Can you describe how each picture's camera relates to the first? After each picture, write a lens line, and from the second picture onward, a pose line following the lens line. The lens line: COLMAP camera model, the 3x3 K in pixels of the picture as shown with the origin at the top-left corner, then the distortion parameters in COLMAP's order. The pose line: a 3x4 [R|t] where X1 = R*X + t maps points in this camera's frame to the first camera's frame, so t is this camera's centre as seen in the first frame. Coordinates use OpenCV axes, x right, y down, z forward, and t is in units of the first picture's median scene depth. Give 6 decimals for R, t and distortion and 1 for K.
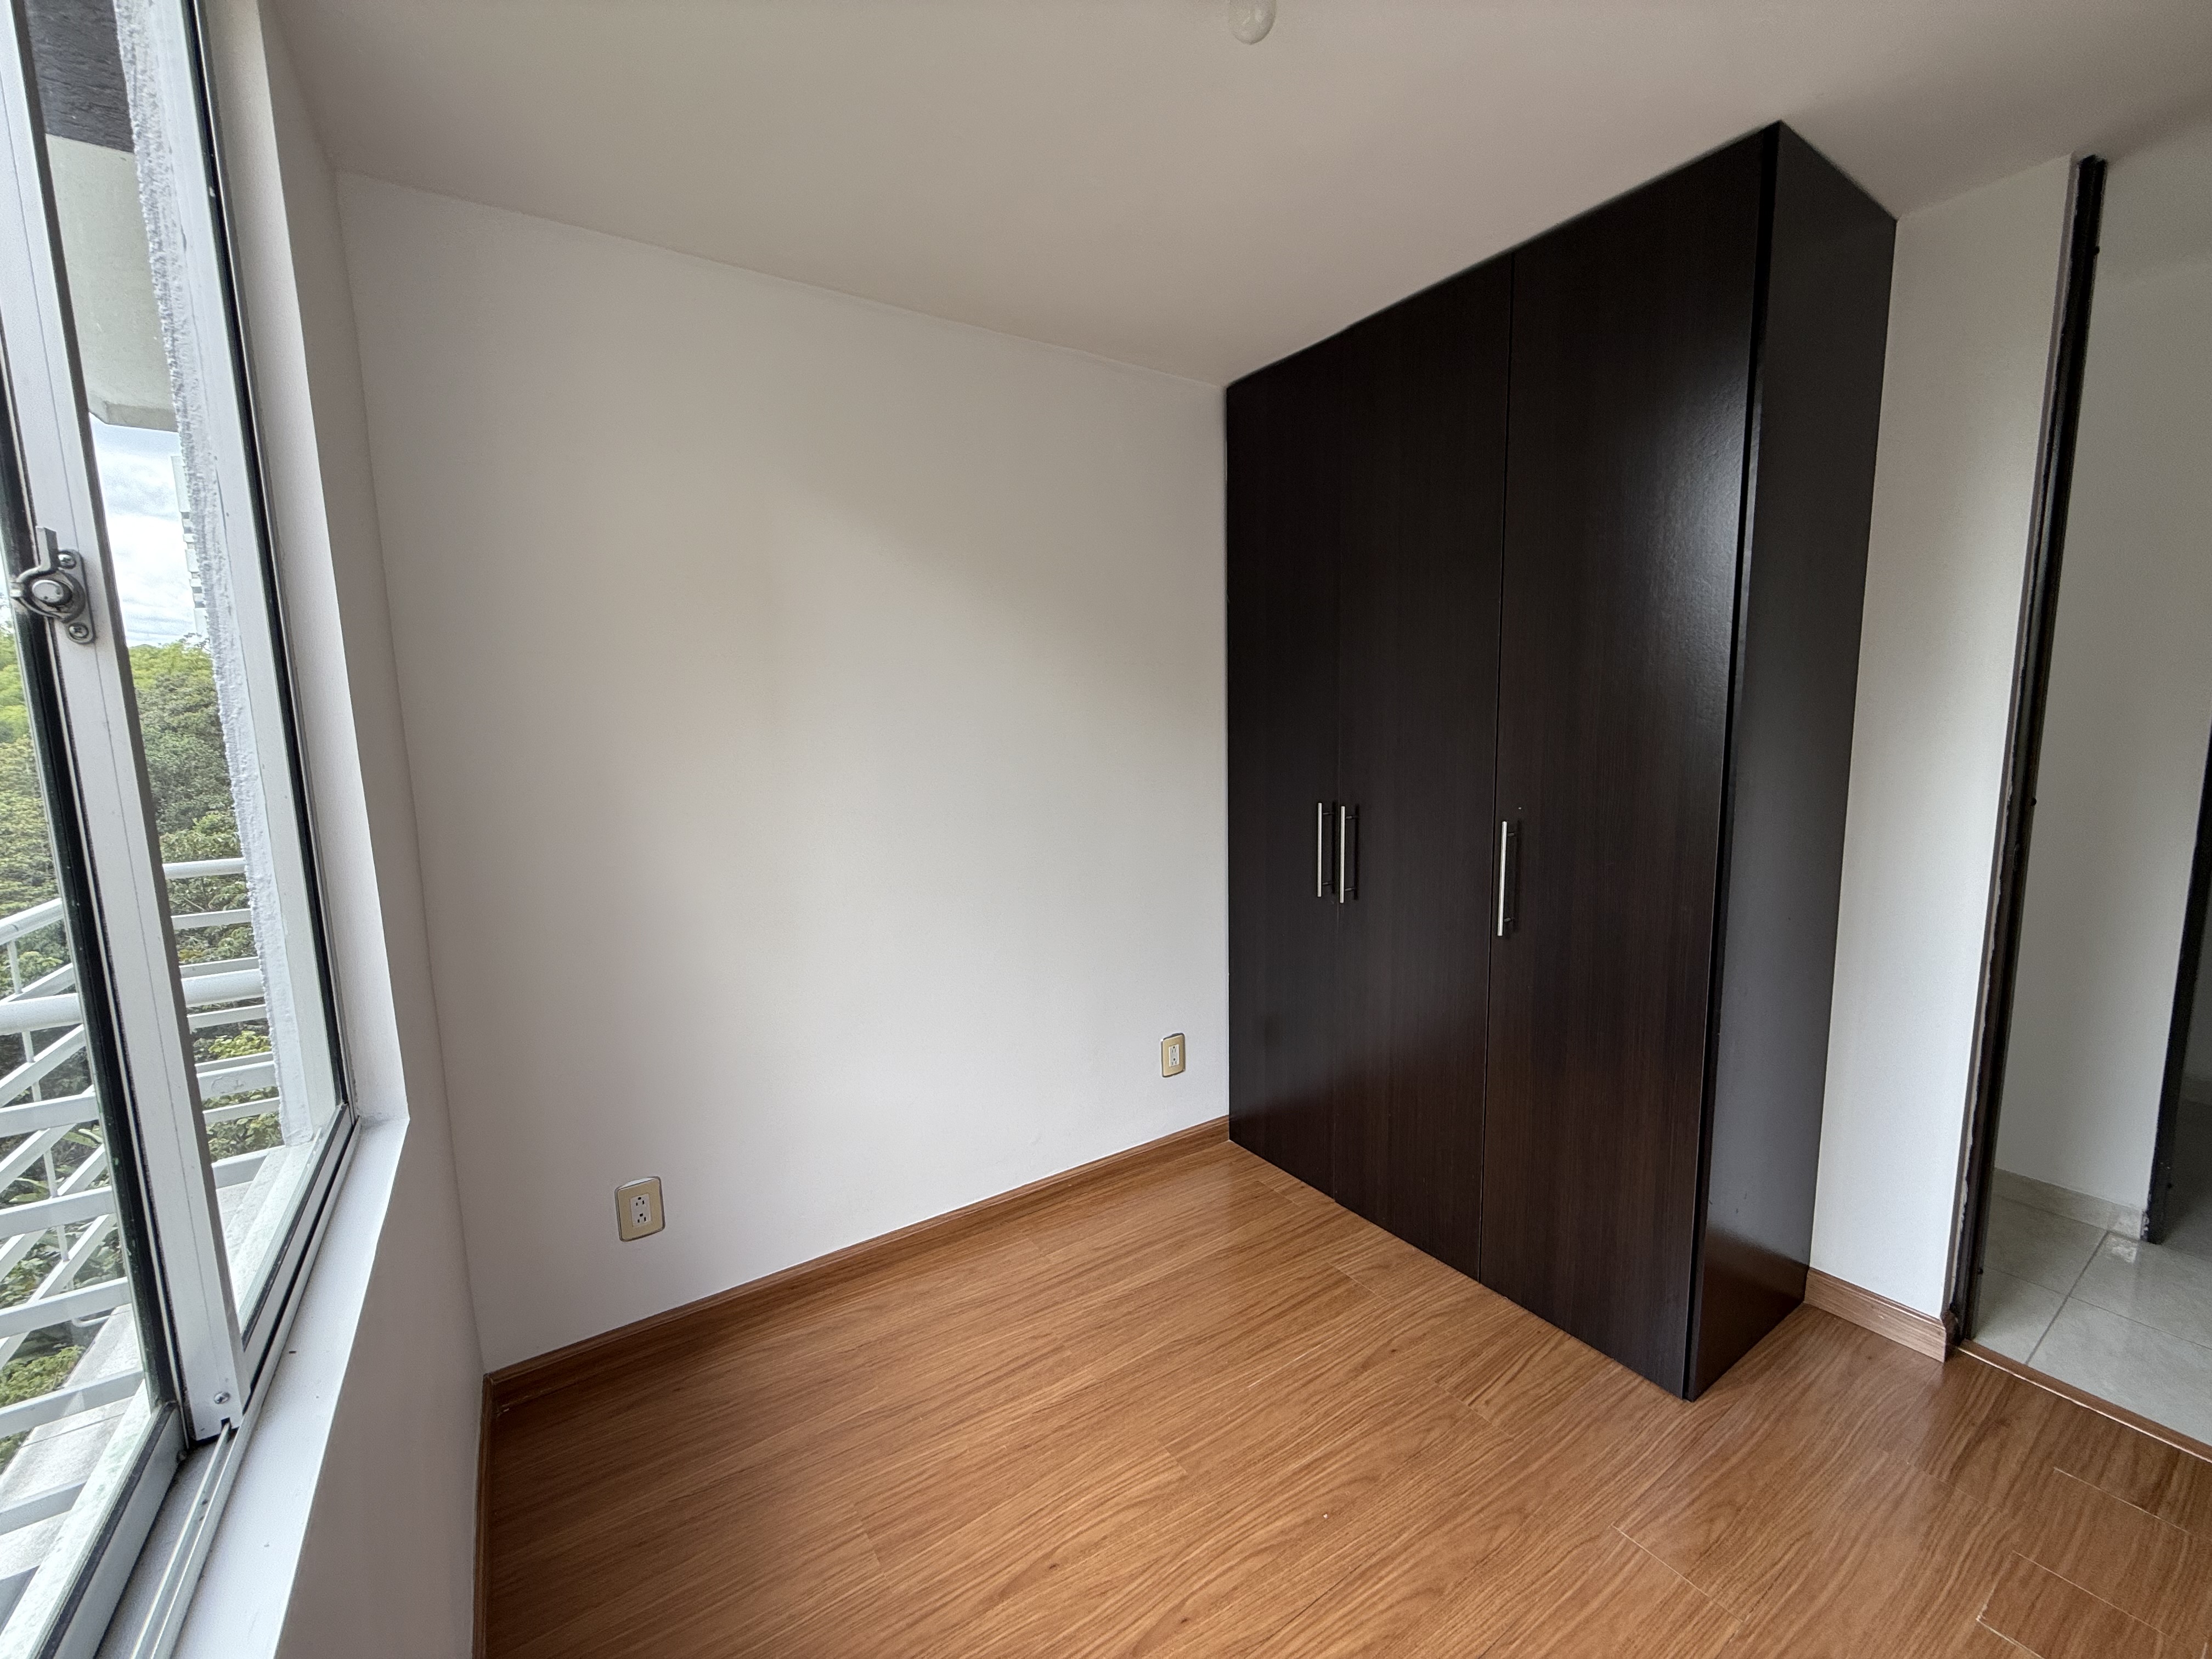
lens RADIAL K [[882.1, 0, 1098.8], [0, 882.1, 826.7], [0, 0, 1]] dist [0.000284, 0.000353]
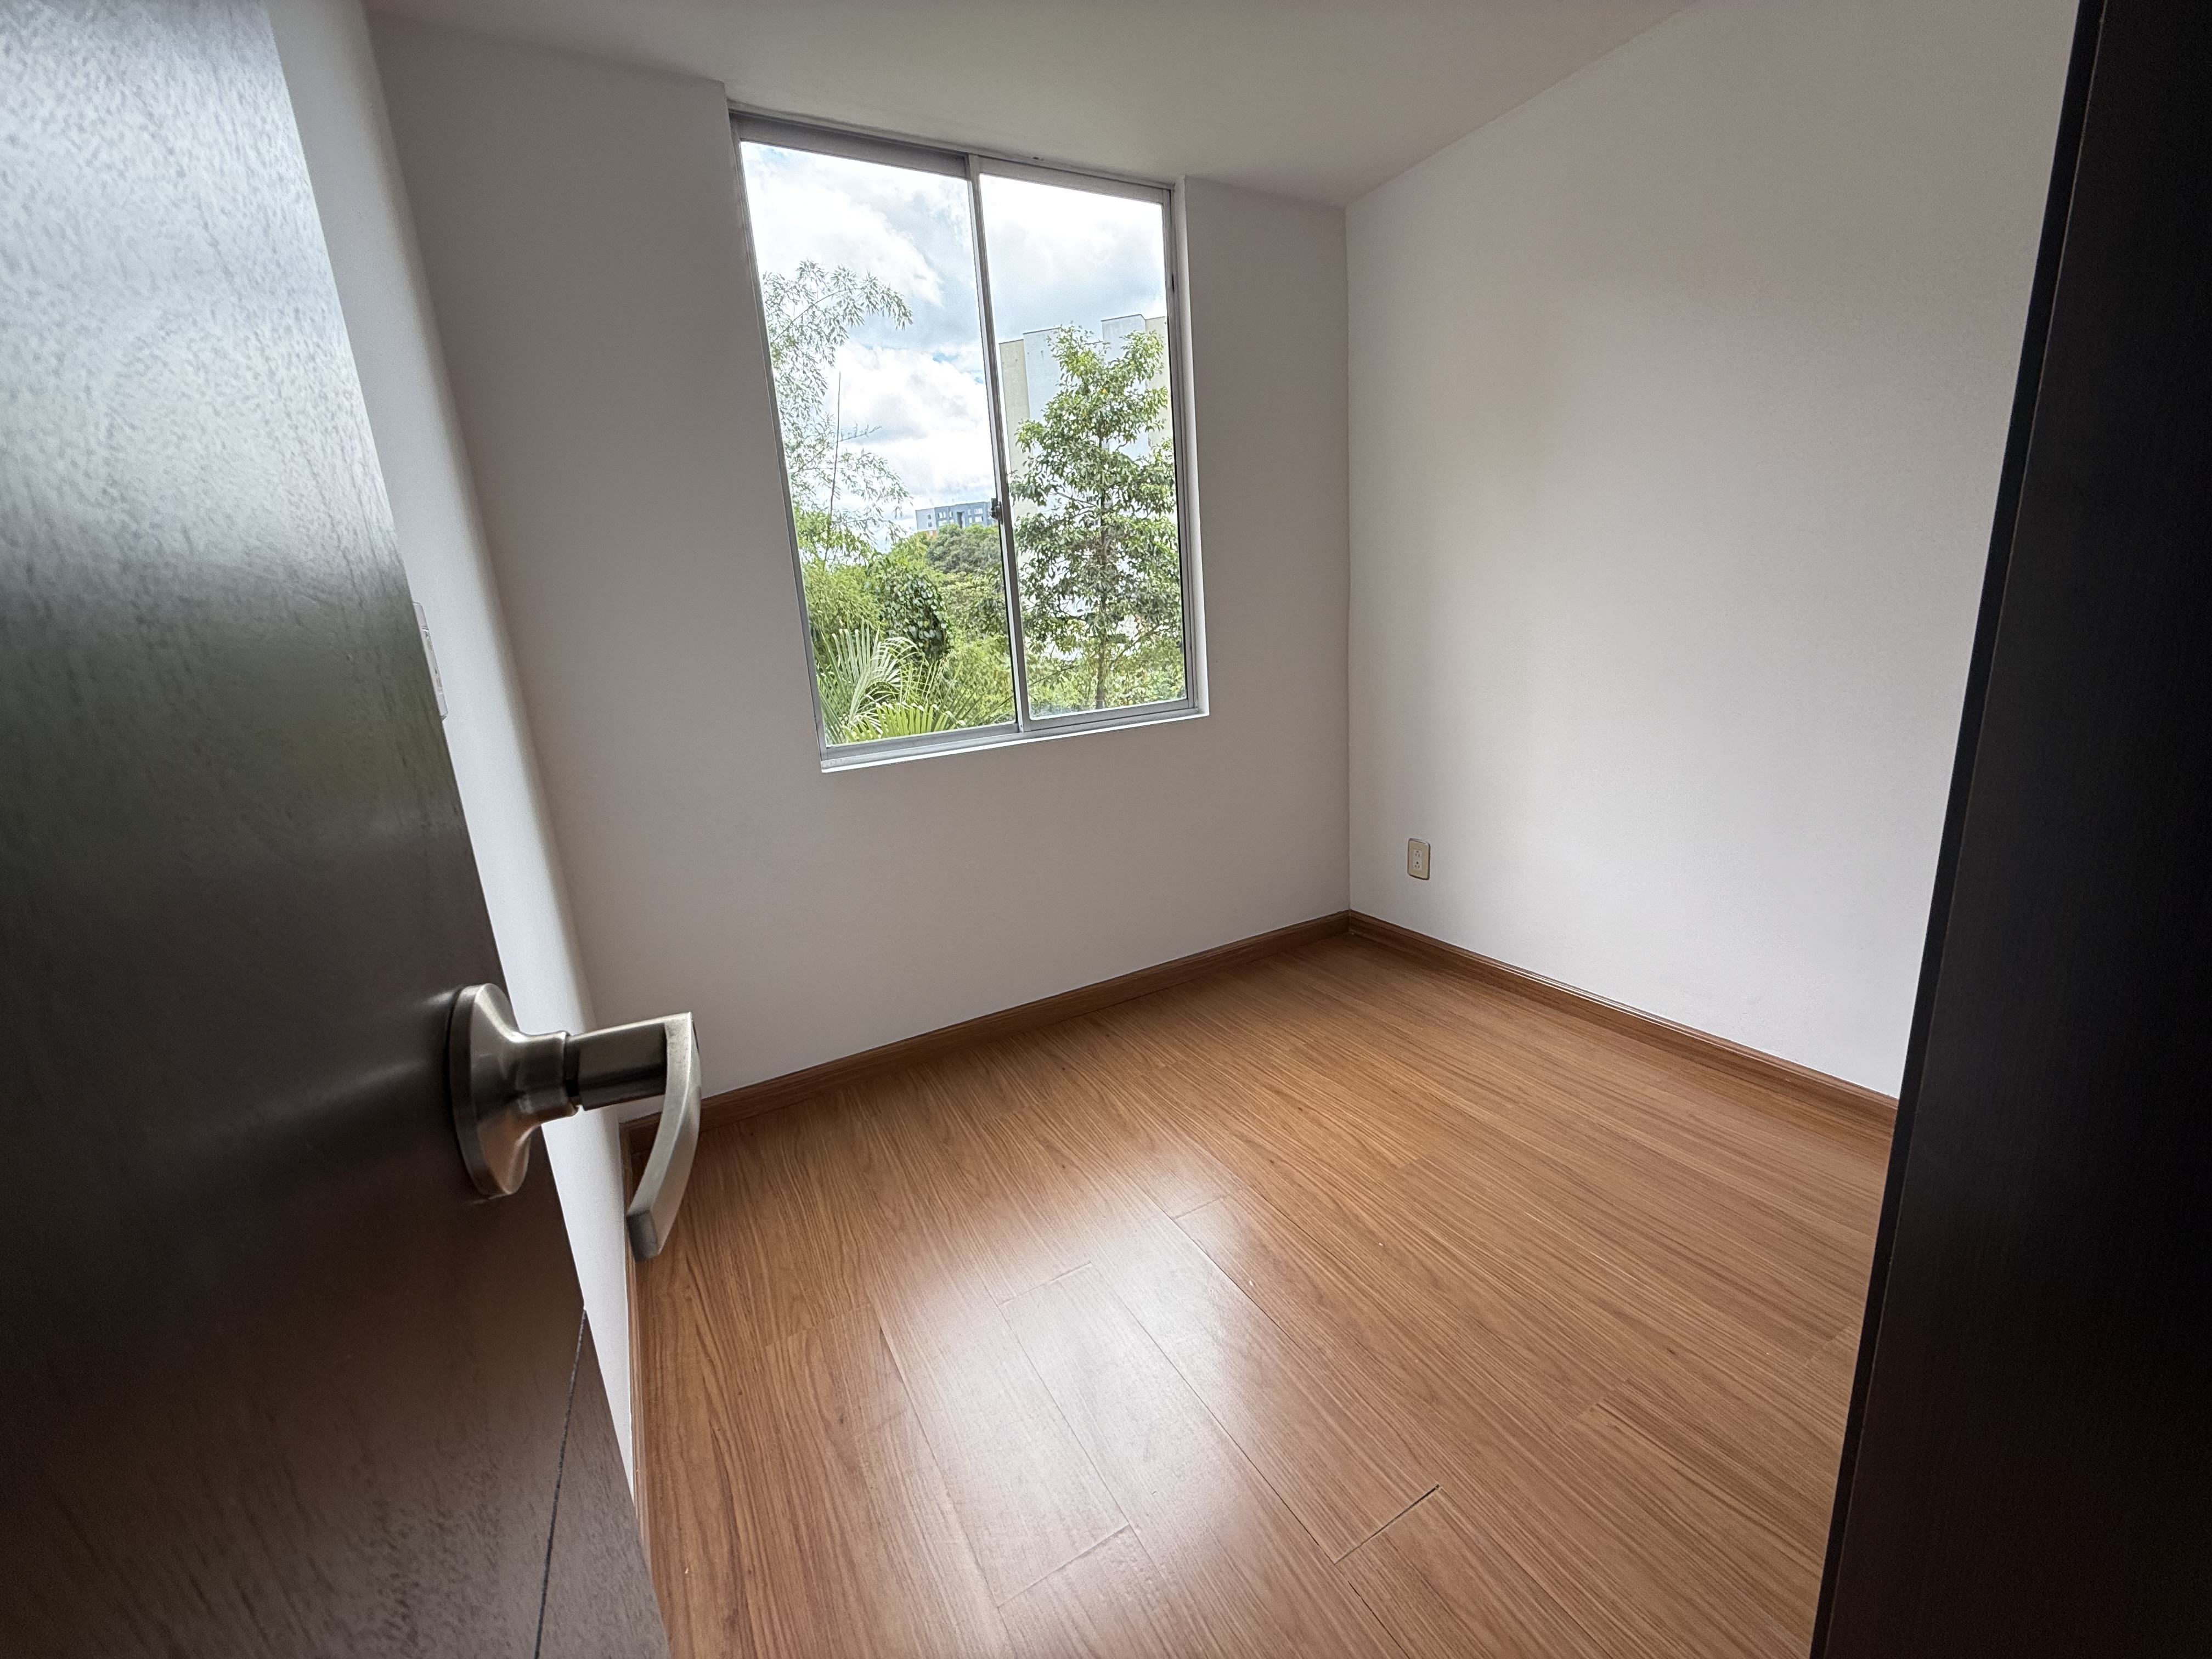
lens RADIAL K [[882.1, 0, 1098.8], [0, 882.1, 826.7], [0, 0, 1]] dist [0.000284, 0.000353]
pose [[-0.071816, 0.261019, -0.962659, 1.020745], [-0.055206, 0.962631, 0.265130, 0.012461], [0.995889, 0.072185, -0.054722, 0.575952]]
